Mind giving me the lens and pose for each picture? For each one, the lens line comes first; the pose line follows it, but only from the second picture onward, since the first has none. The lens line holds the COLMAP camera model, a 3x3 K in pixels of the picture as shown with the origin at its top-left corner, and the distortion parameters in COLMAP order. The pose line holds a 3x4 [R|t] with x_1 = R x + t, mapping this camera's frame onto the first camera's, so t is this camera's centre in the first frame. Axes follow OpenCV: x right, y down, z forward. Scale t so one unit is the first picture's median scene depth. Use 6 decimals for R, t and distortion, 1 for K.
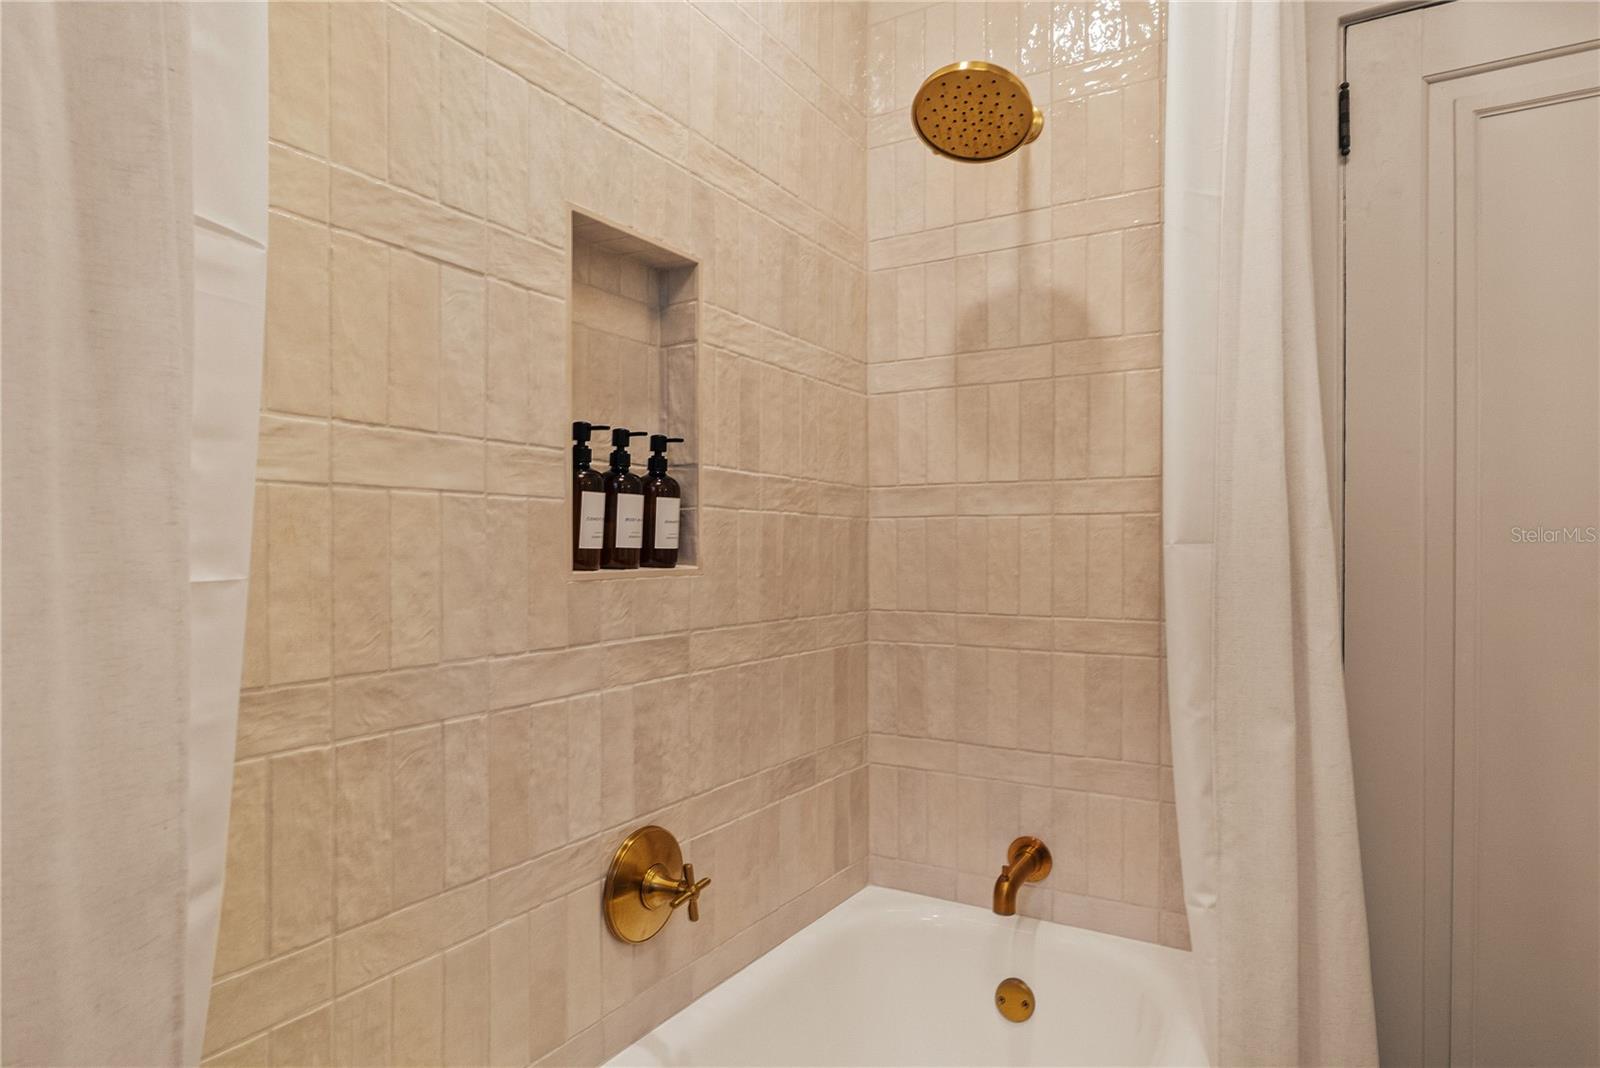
lens RADIAL K [[909.8, 0, 799.0], [0, 909.8, 537.6], [0, 0, 1]] dist [-0.008514, -0.001241]
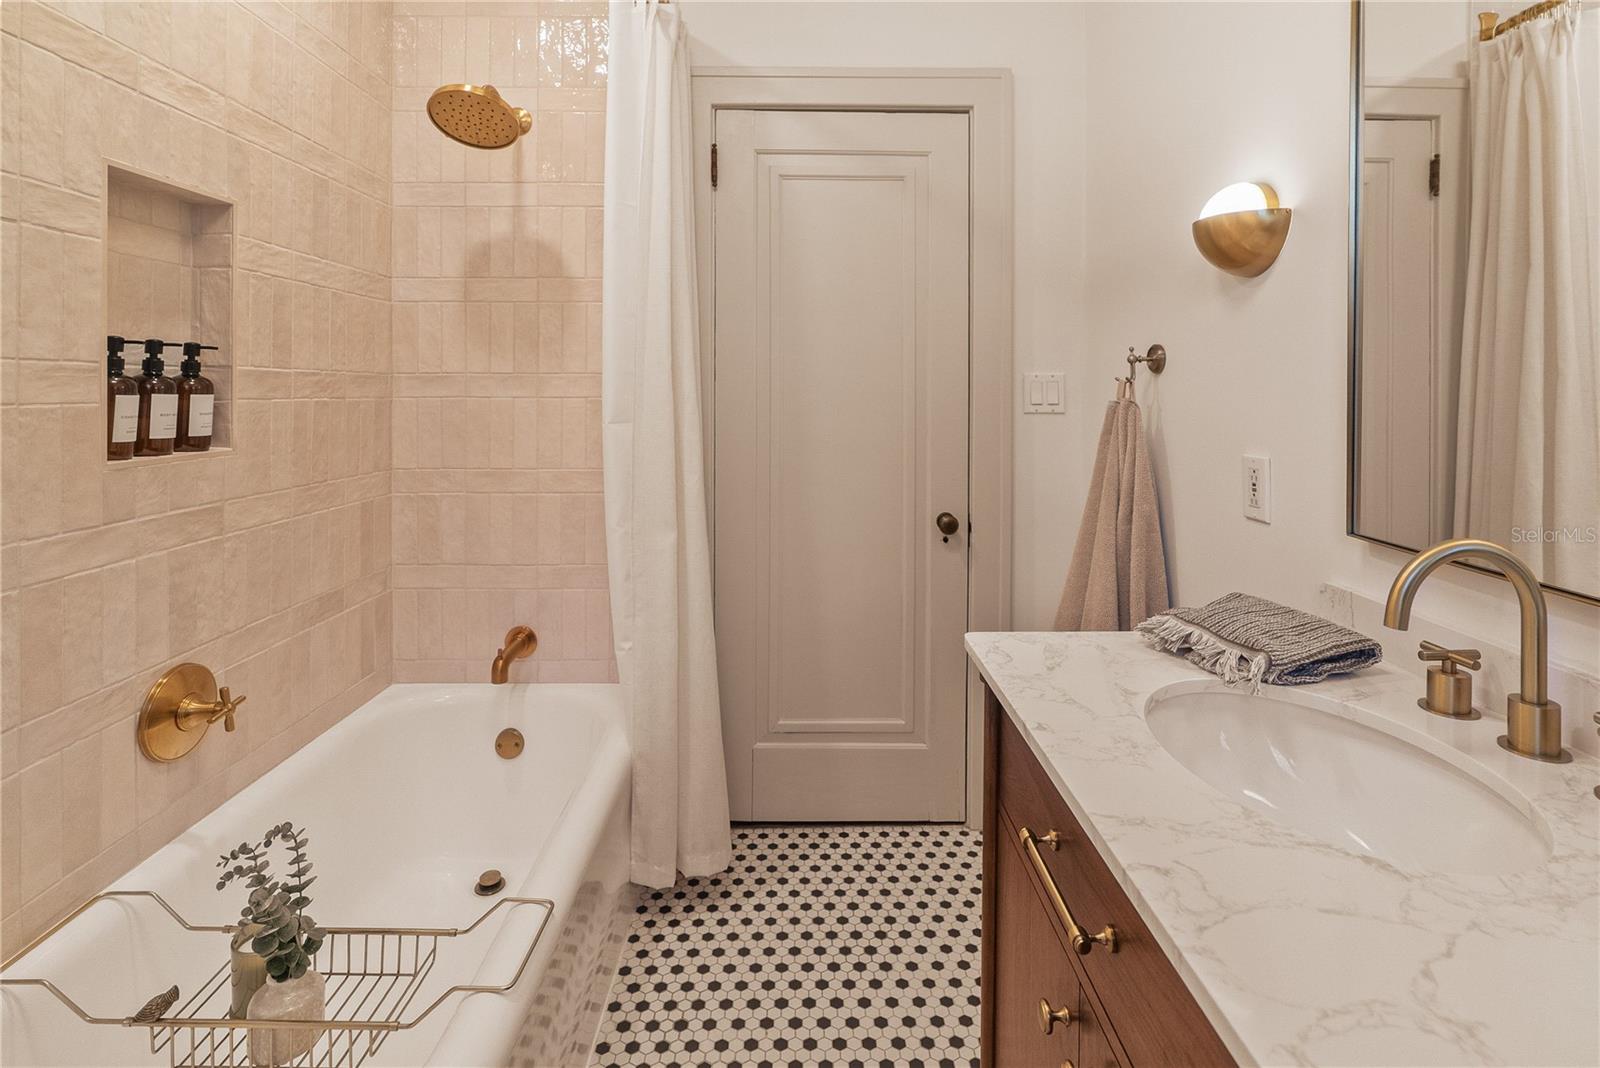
lens RADIAL K [[758.6, 0, 803.4], [0, 758.6, 391.4], [0, 0, 1]] dist [-0.010823, 0.002549]
pose [[0.847784, 0.002389, 0.530336, 0.003266], [-0.009372, 0.999901, 0.010478, -0.063160], [-0.530258, -0.013854, 0.847723, -0.278401]]
